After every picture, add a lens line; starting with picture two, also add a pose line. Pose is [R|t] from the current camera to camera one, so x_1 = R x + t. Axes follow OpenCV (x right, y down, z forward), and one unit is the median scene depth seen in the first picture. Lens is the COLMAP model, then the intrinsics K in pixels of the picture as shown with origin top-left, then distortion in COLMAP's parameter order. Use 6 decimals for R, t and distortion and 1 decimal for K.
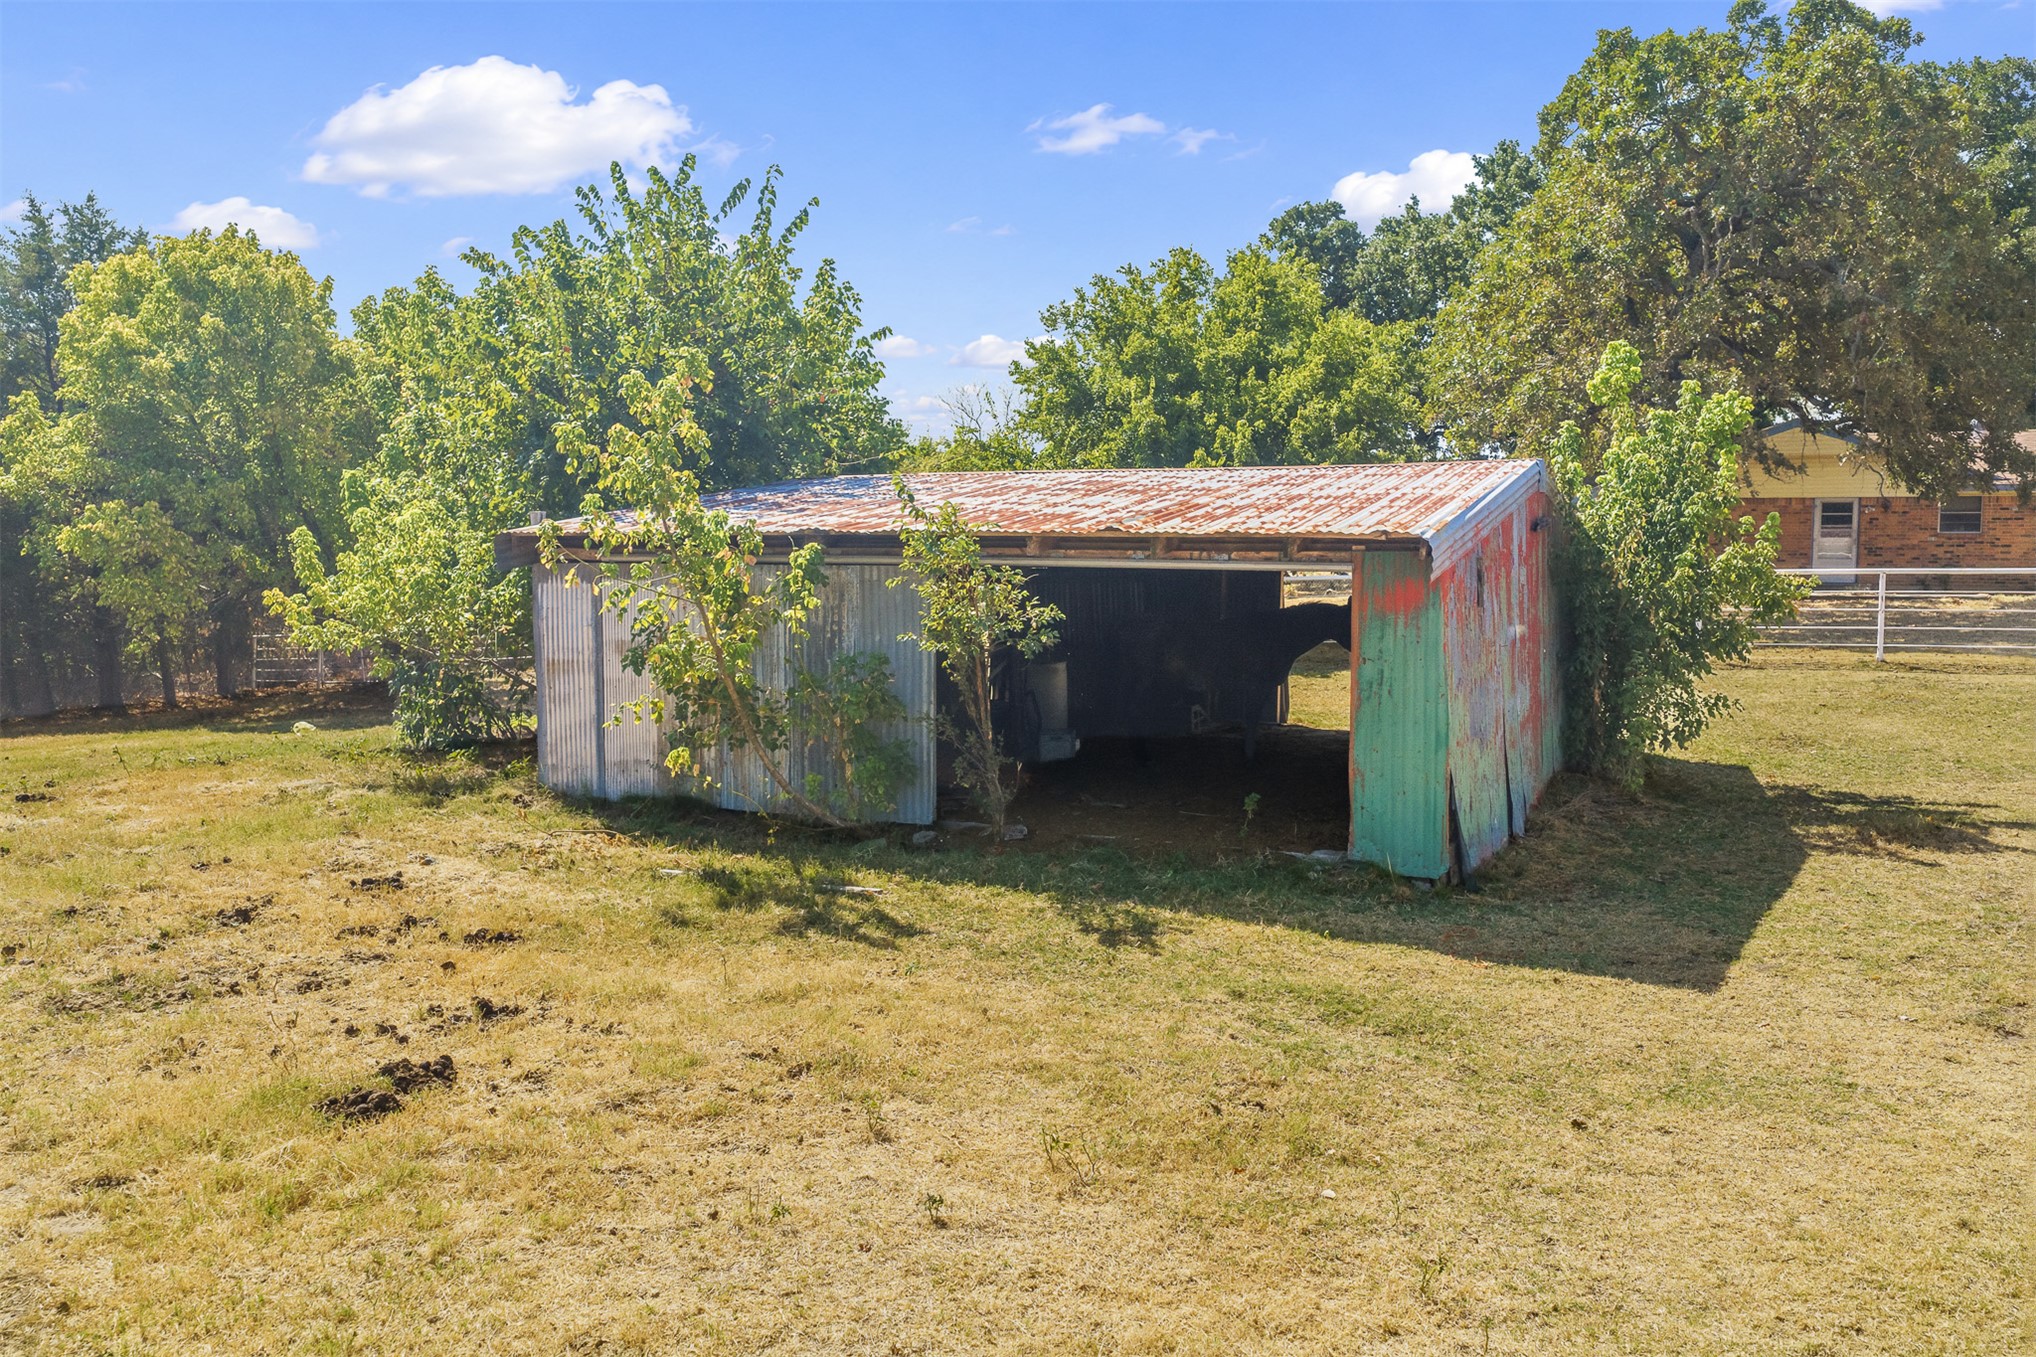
lens RADIAL K [[1726.6, 0, 1018.0], [0, 1726.6, 678.5], [0, 0, 1]] dist [0.000291, -0.004191]
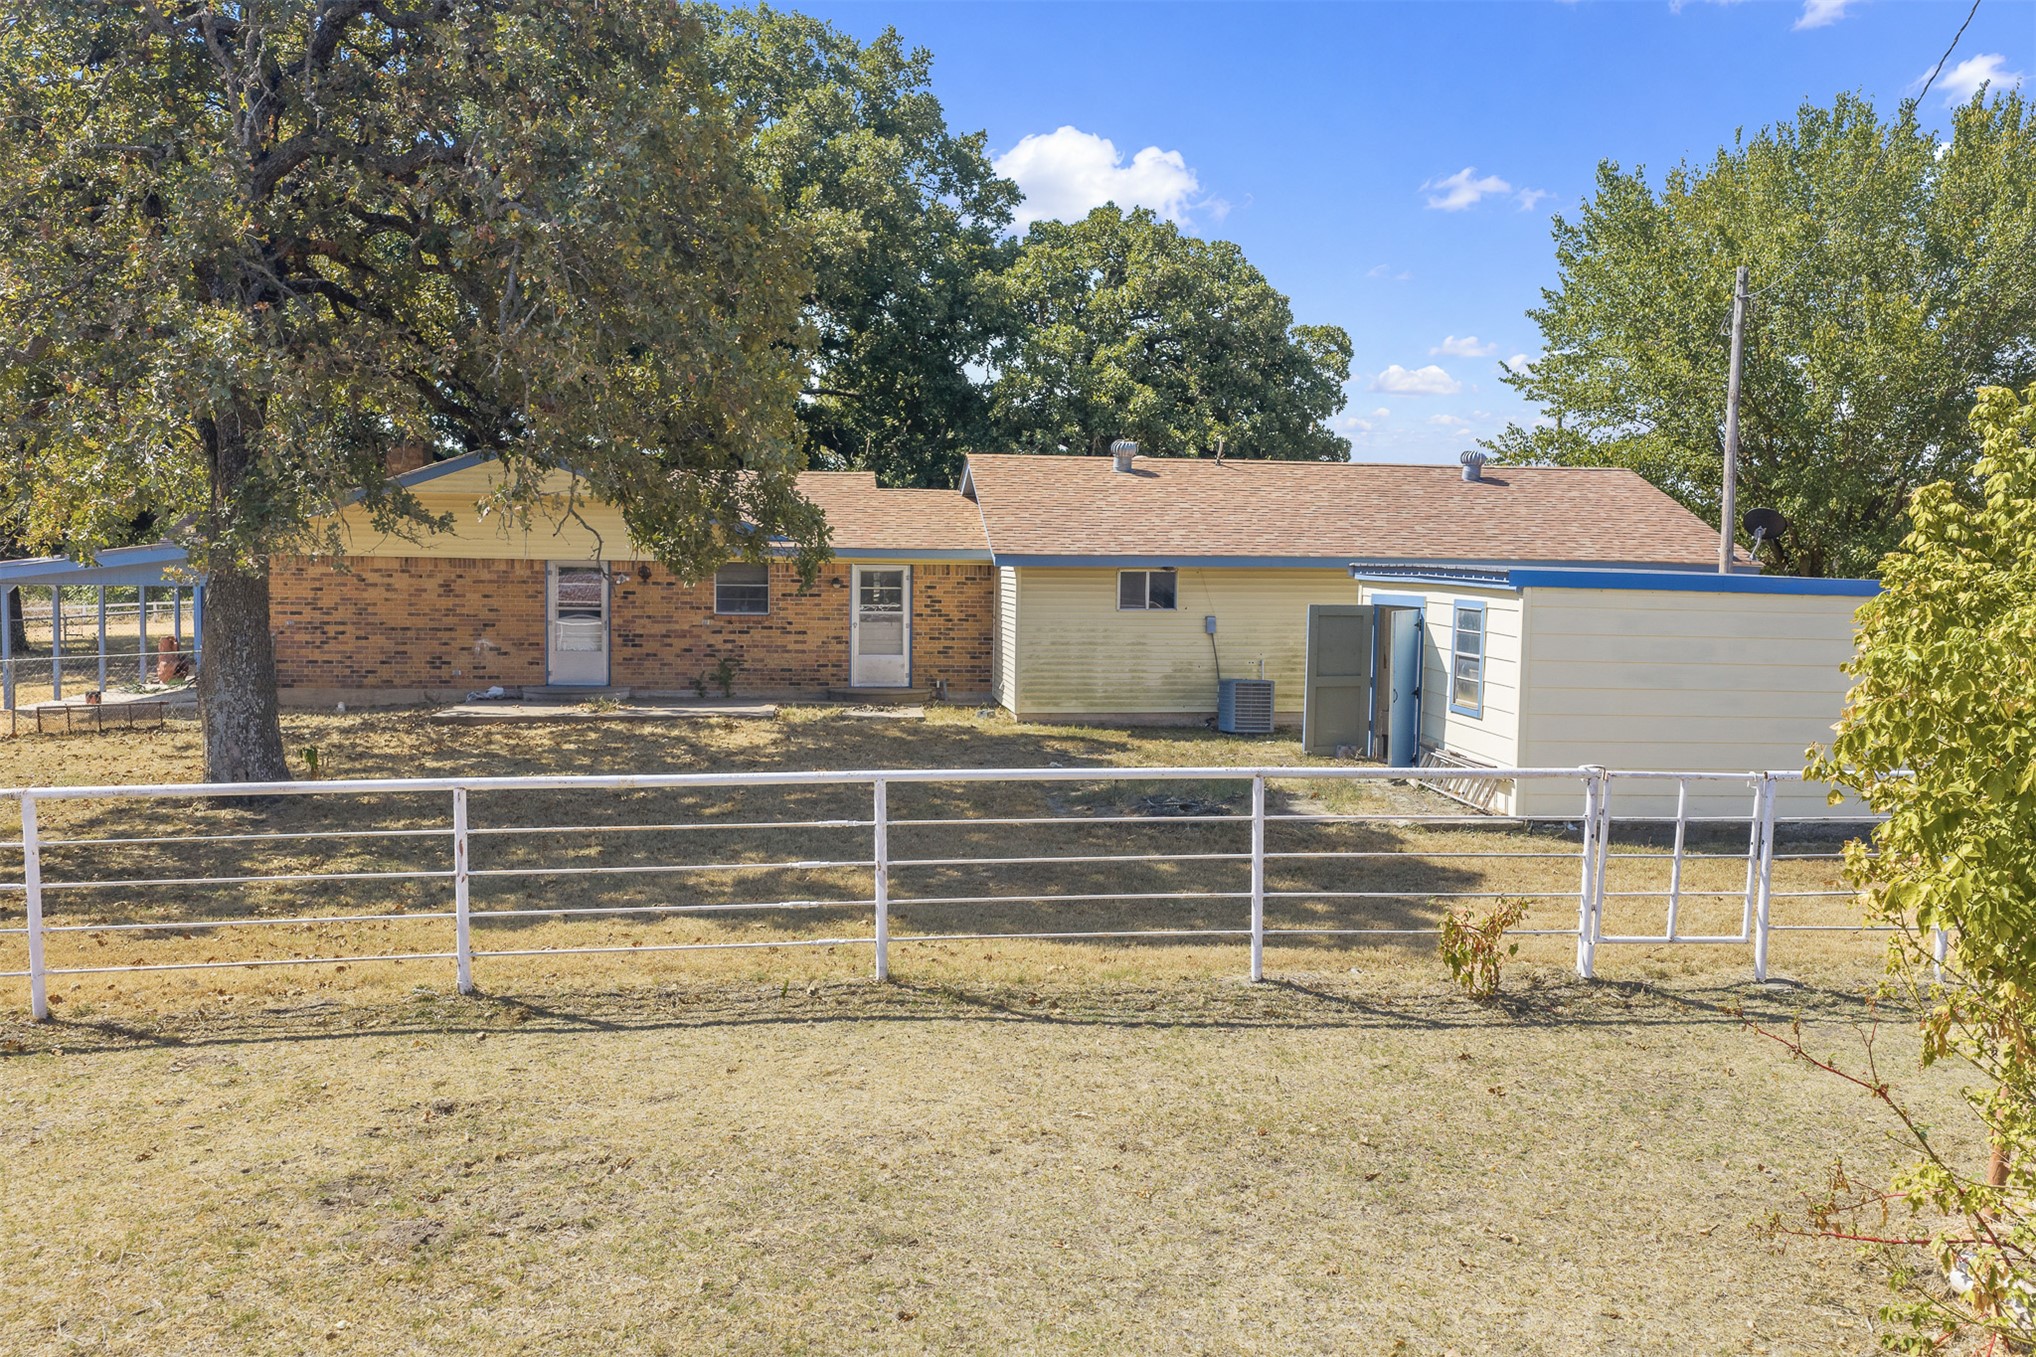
lens RADIAL K [[1726.6, 0, 1018.0], [0, 1726.6, 678.5], [0, 0, 1]] dist [0.000291, -0.004191]
pose [[0.819527, -0.033319, 0.572071, 0.285205], [0.042109, 0.999111, -0.002134, -0.062430], [-0.571491, 0.025838, 0.820201, 0.439236]]
